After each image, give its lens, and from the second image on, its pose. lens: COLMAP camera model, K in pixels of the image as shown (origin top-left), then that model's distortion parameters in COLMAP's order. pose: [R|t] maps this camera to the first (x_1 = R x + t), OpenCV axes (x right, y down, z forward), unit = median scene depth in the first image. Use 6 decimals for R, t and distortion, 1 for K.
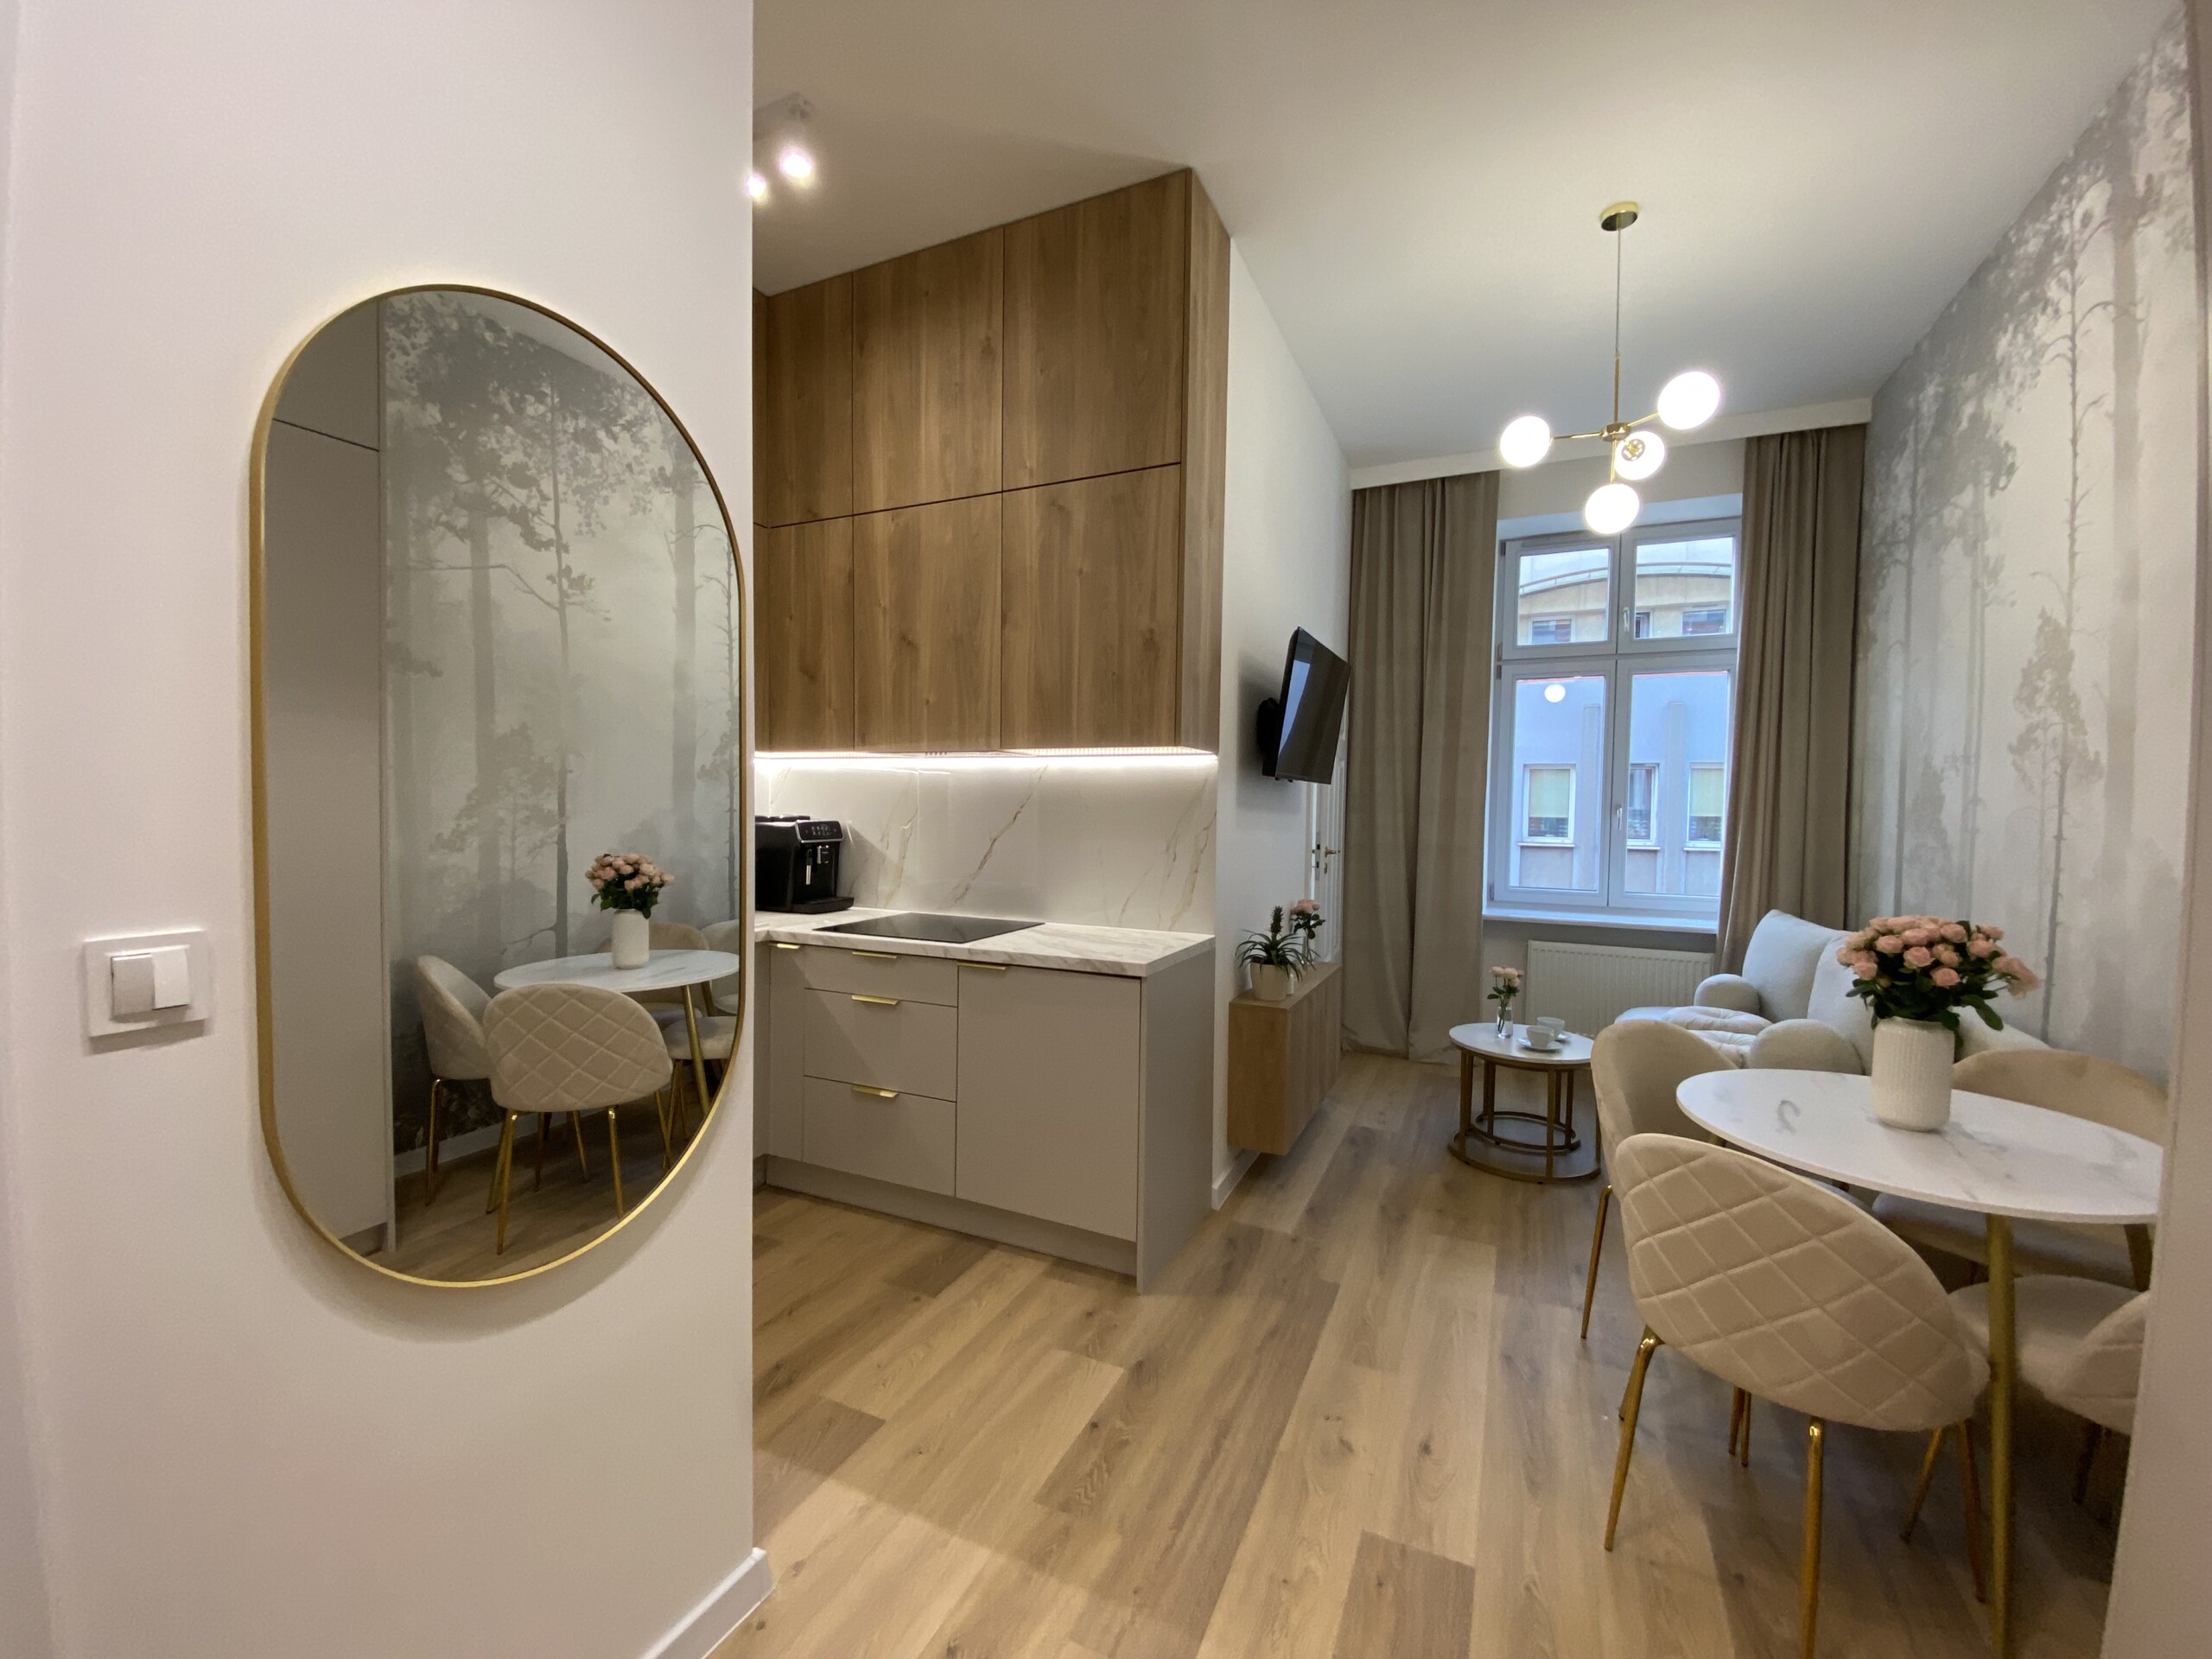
lens RADIAL K [[898.6, 0, 1097.6], [0, 898.6, 836.8], [0, 0, 1]] dist [0.016874, -0.018711]
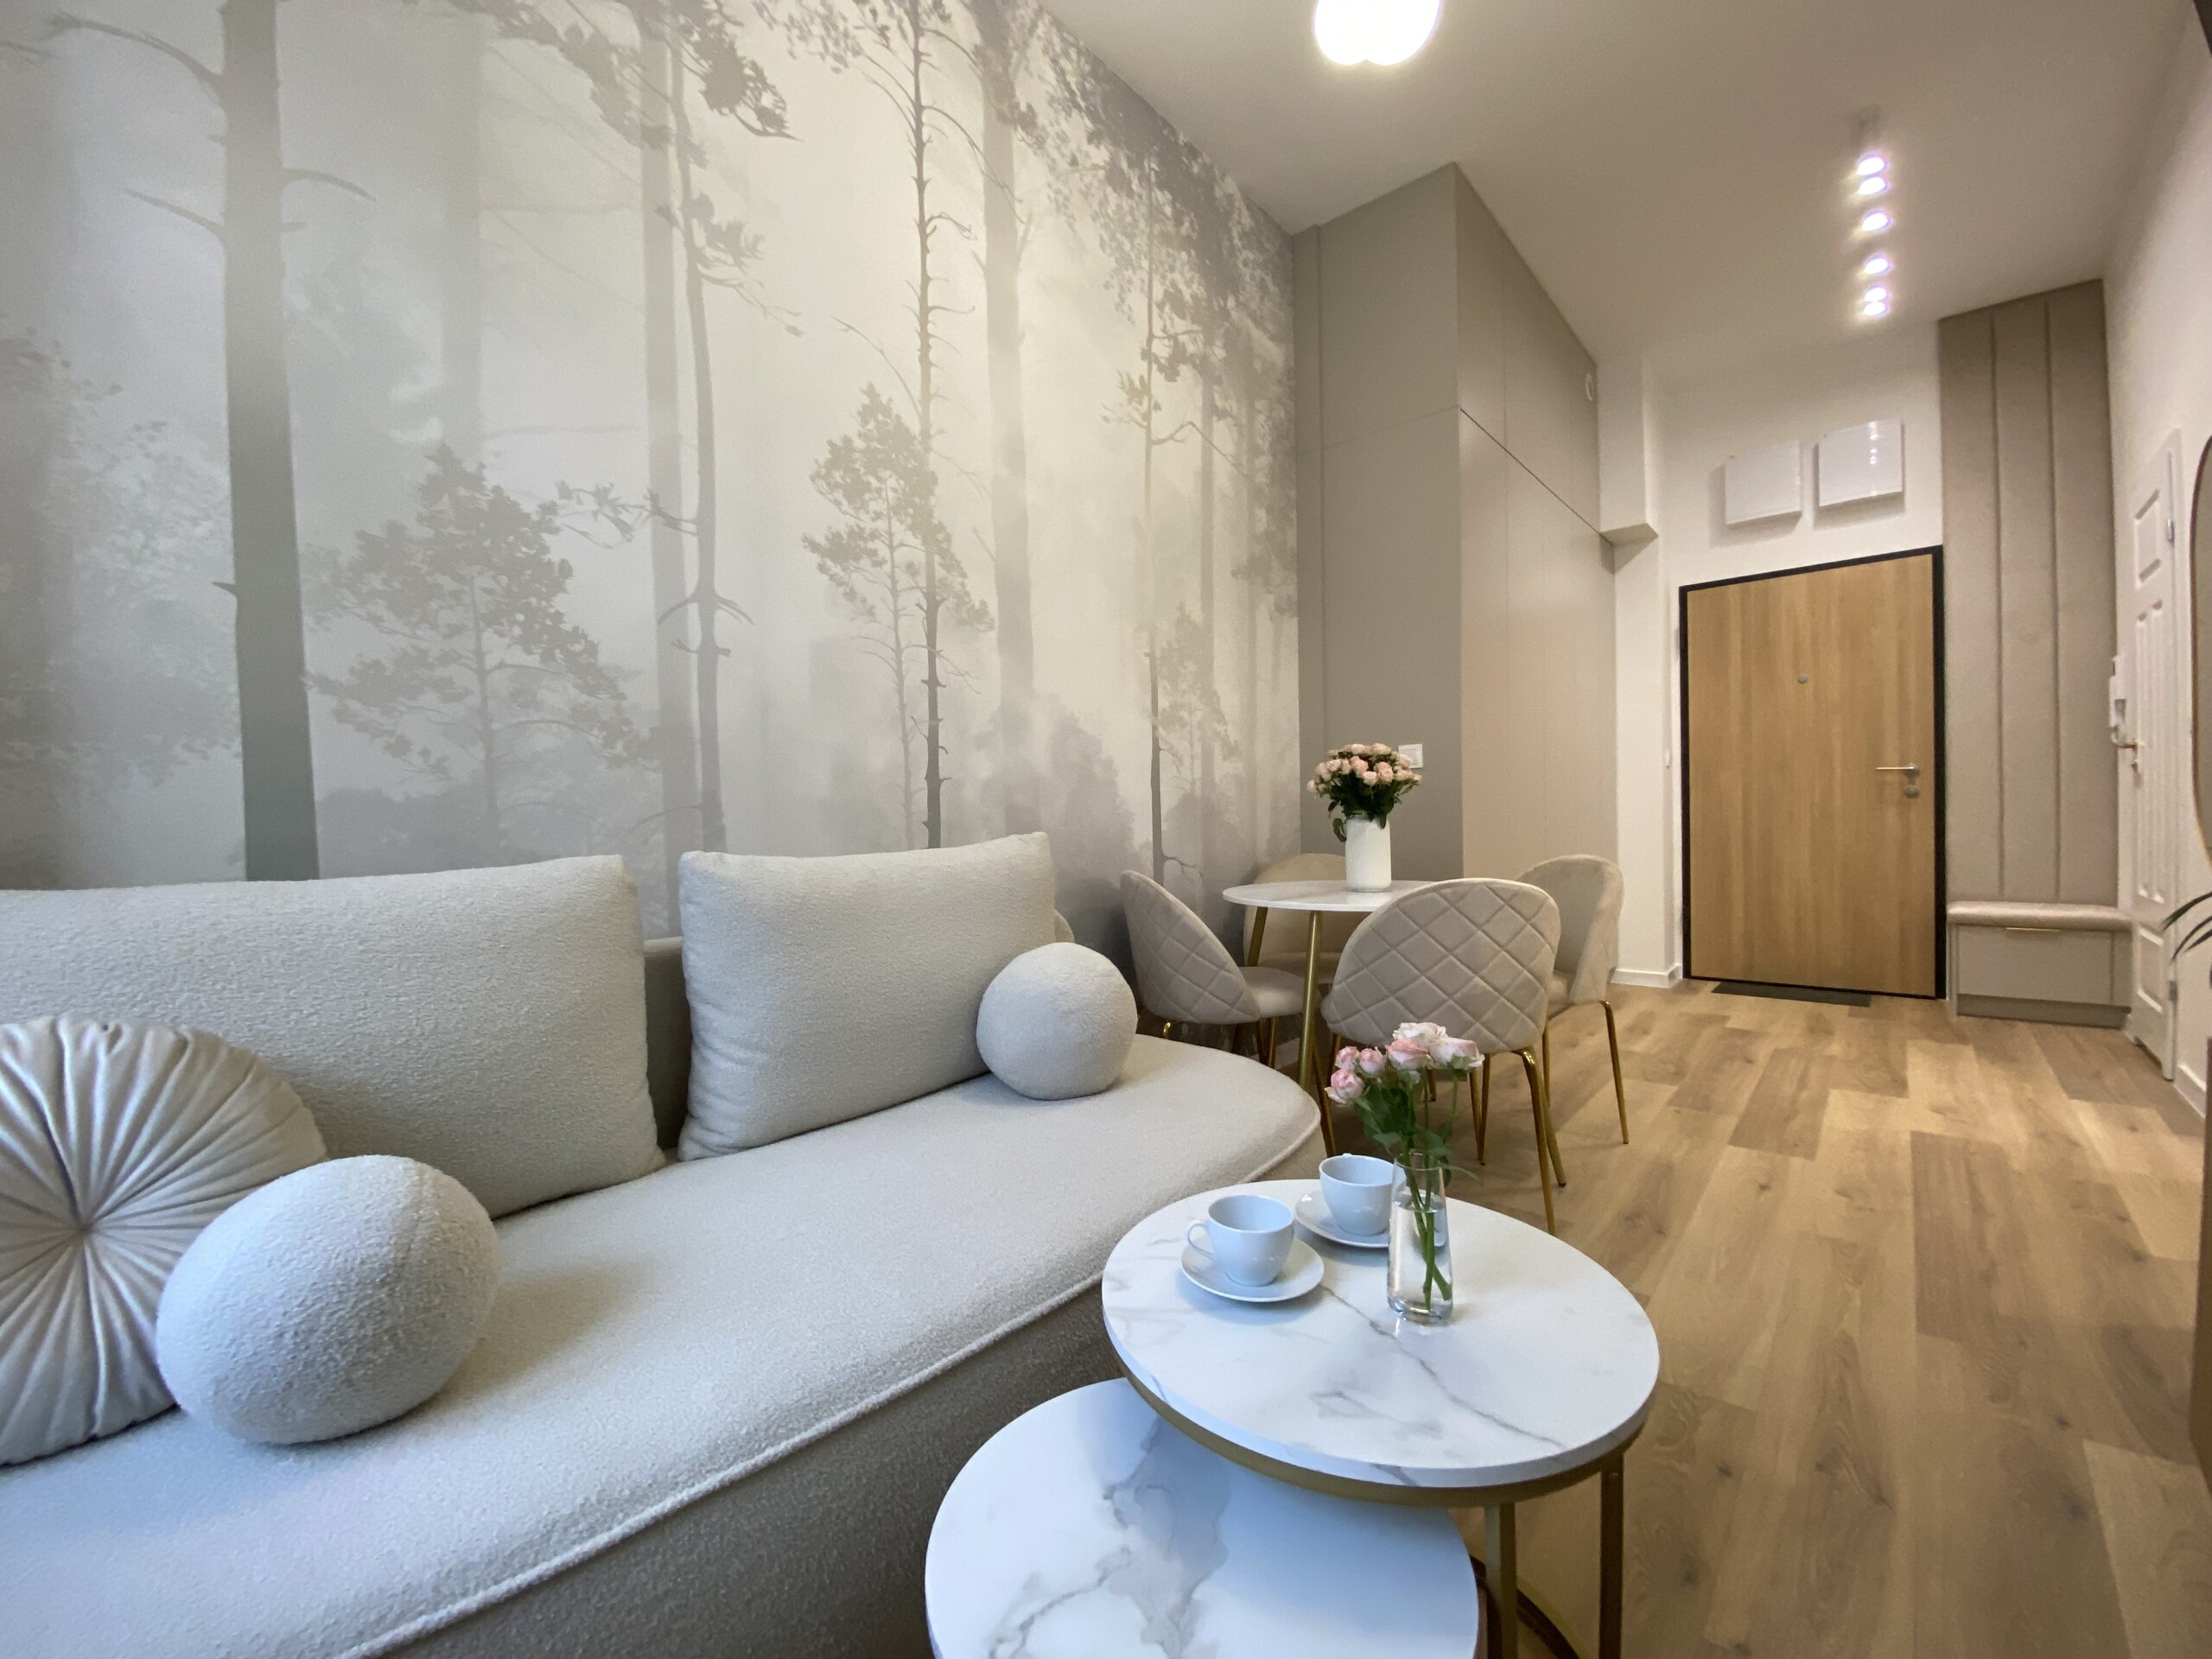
lens RADIAL K [[898.6, 0, 1094.0], [0, 898.6, 844.5], [0, 0, 1]] dist [0.016874, -0.018711]
pose [[-0.959385, 0.002471, 0.282088, 0.577073], [0.021730, 0.997638, 0.065164, 0.090239], [-0.281261, 0.068647, -0.957173, 1.552806]]
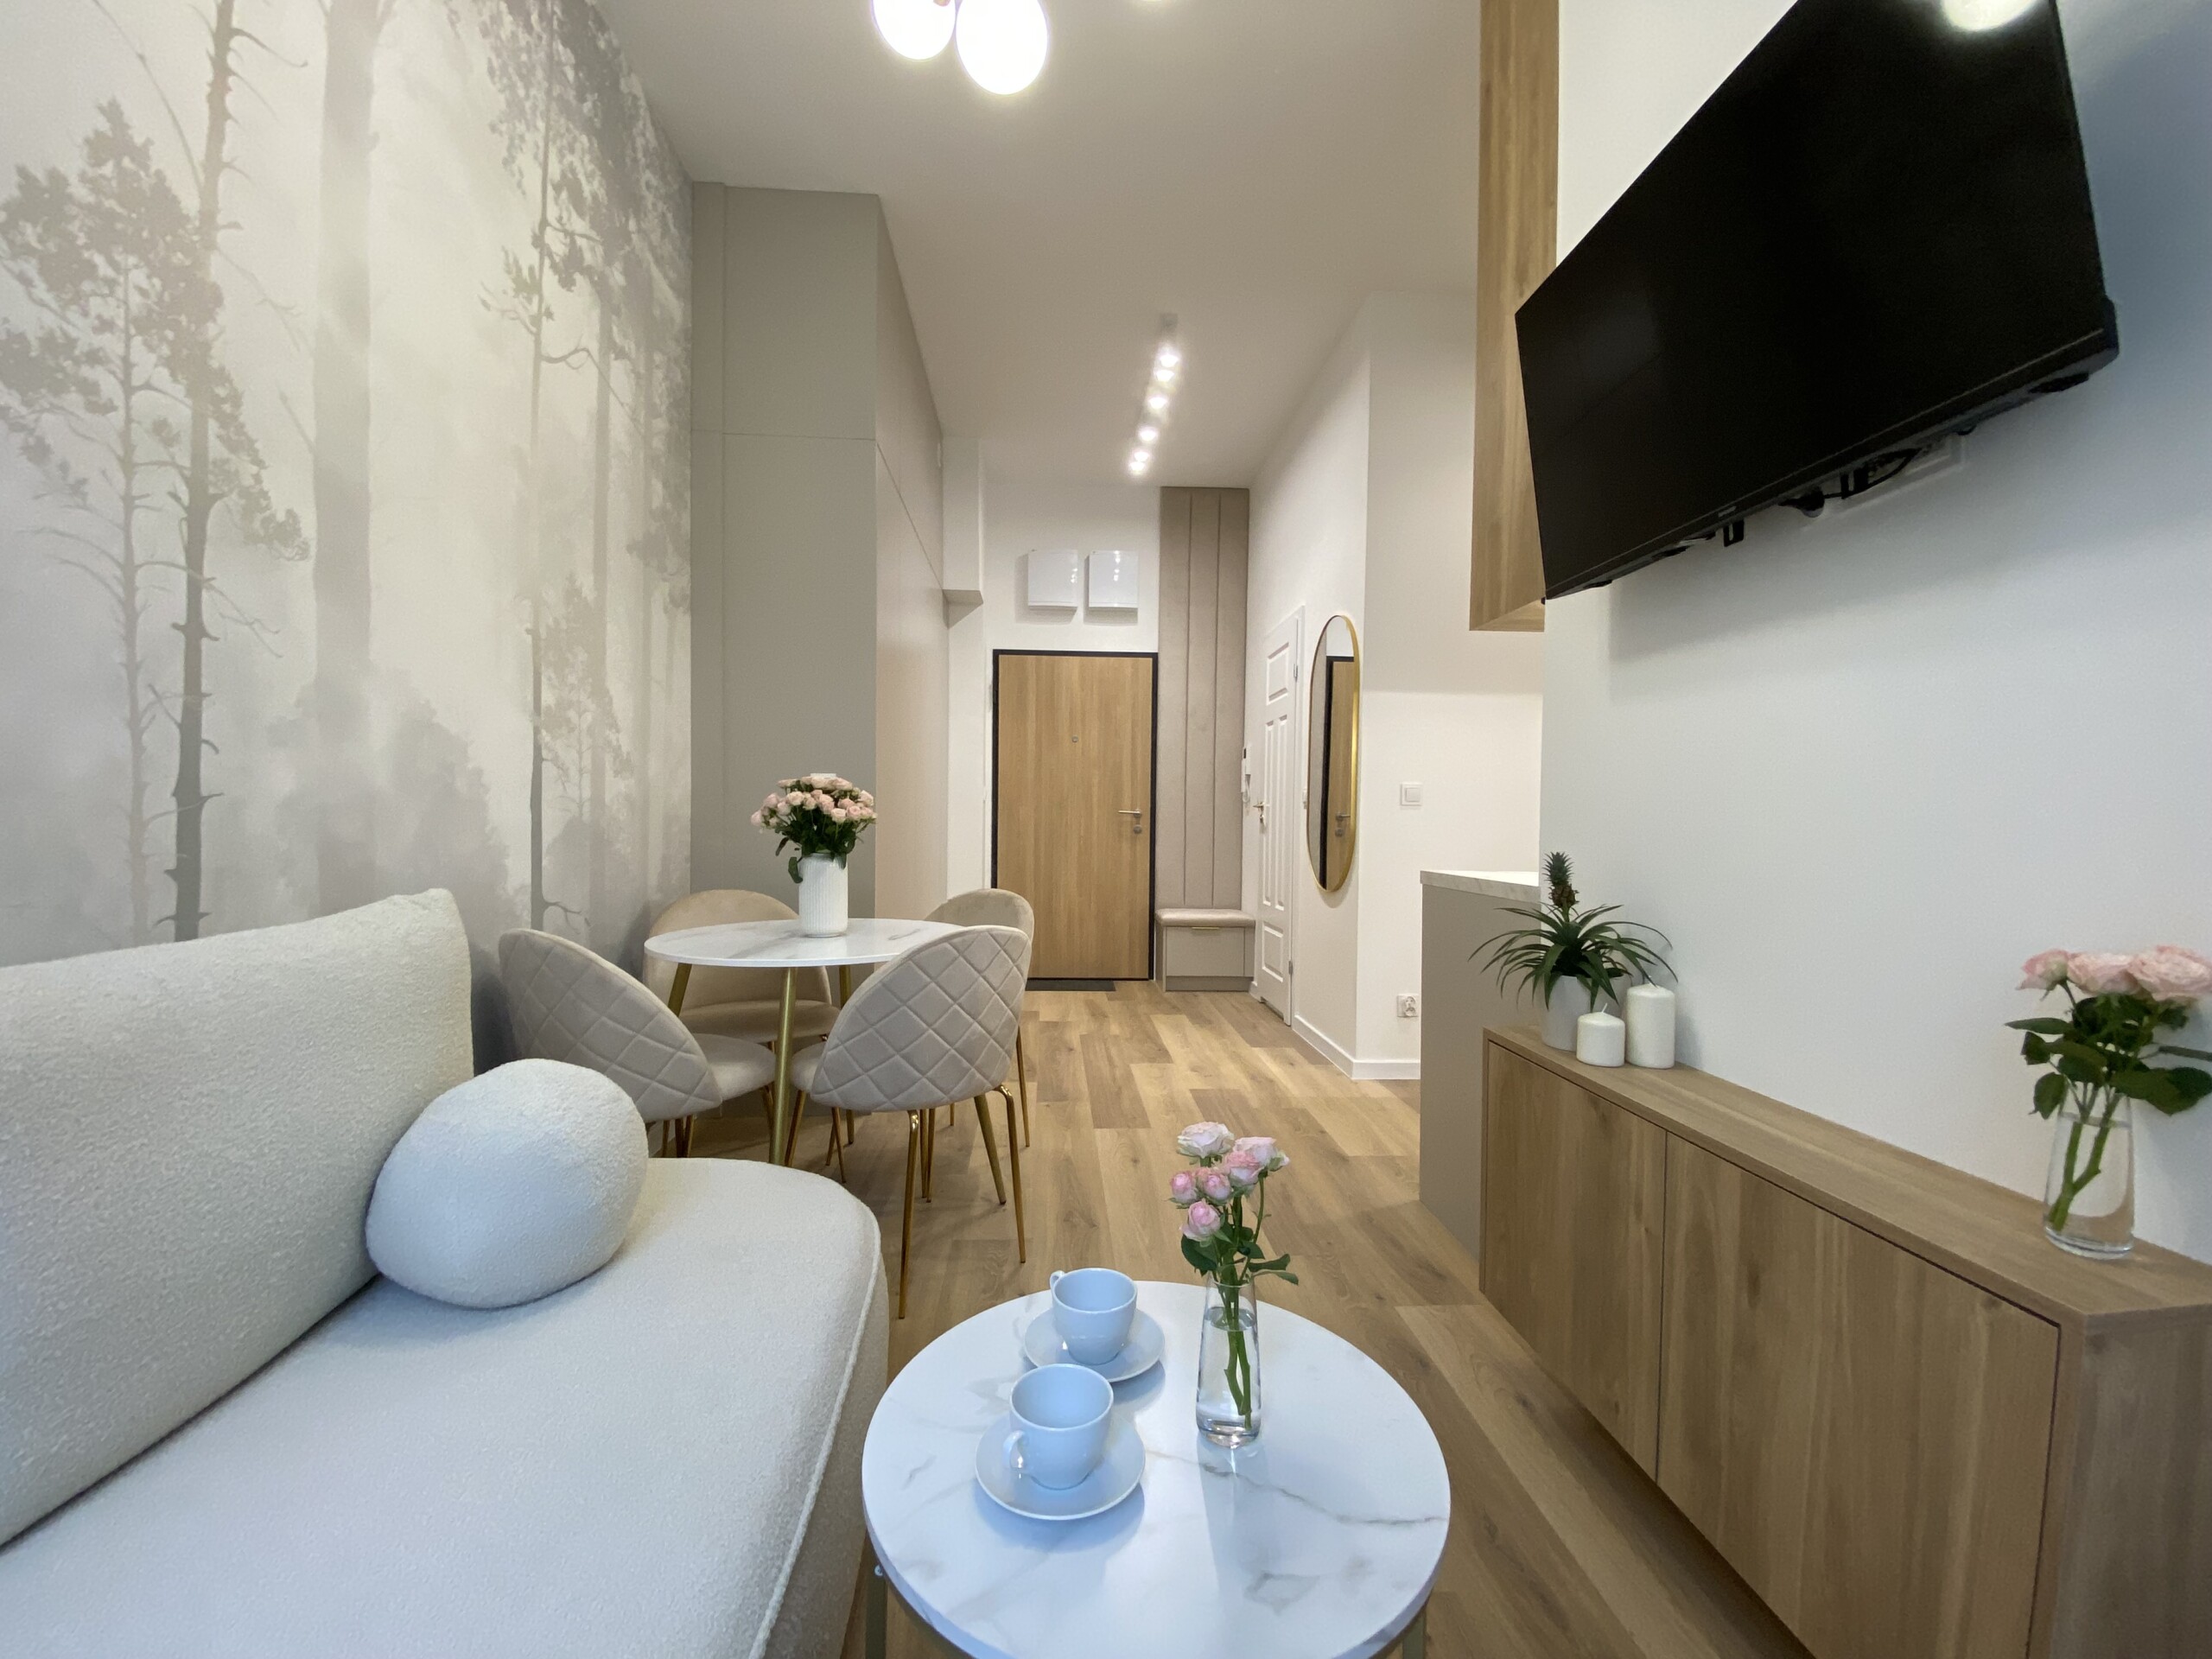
lens RADIAL K [[898.6, 0, 1103.2], [0, 898.6, 839.9], [0, 0, 1]] dist [0.016874, -0.018711]
pose [[-0.875125, -0.014083, -0.483692, 0.740512], [-0.041123, 0.998125, 0.045341, 0.065268], [0.482146, 0.059570, -0.874063, 1.466838]]
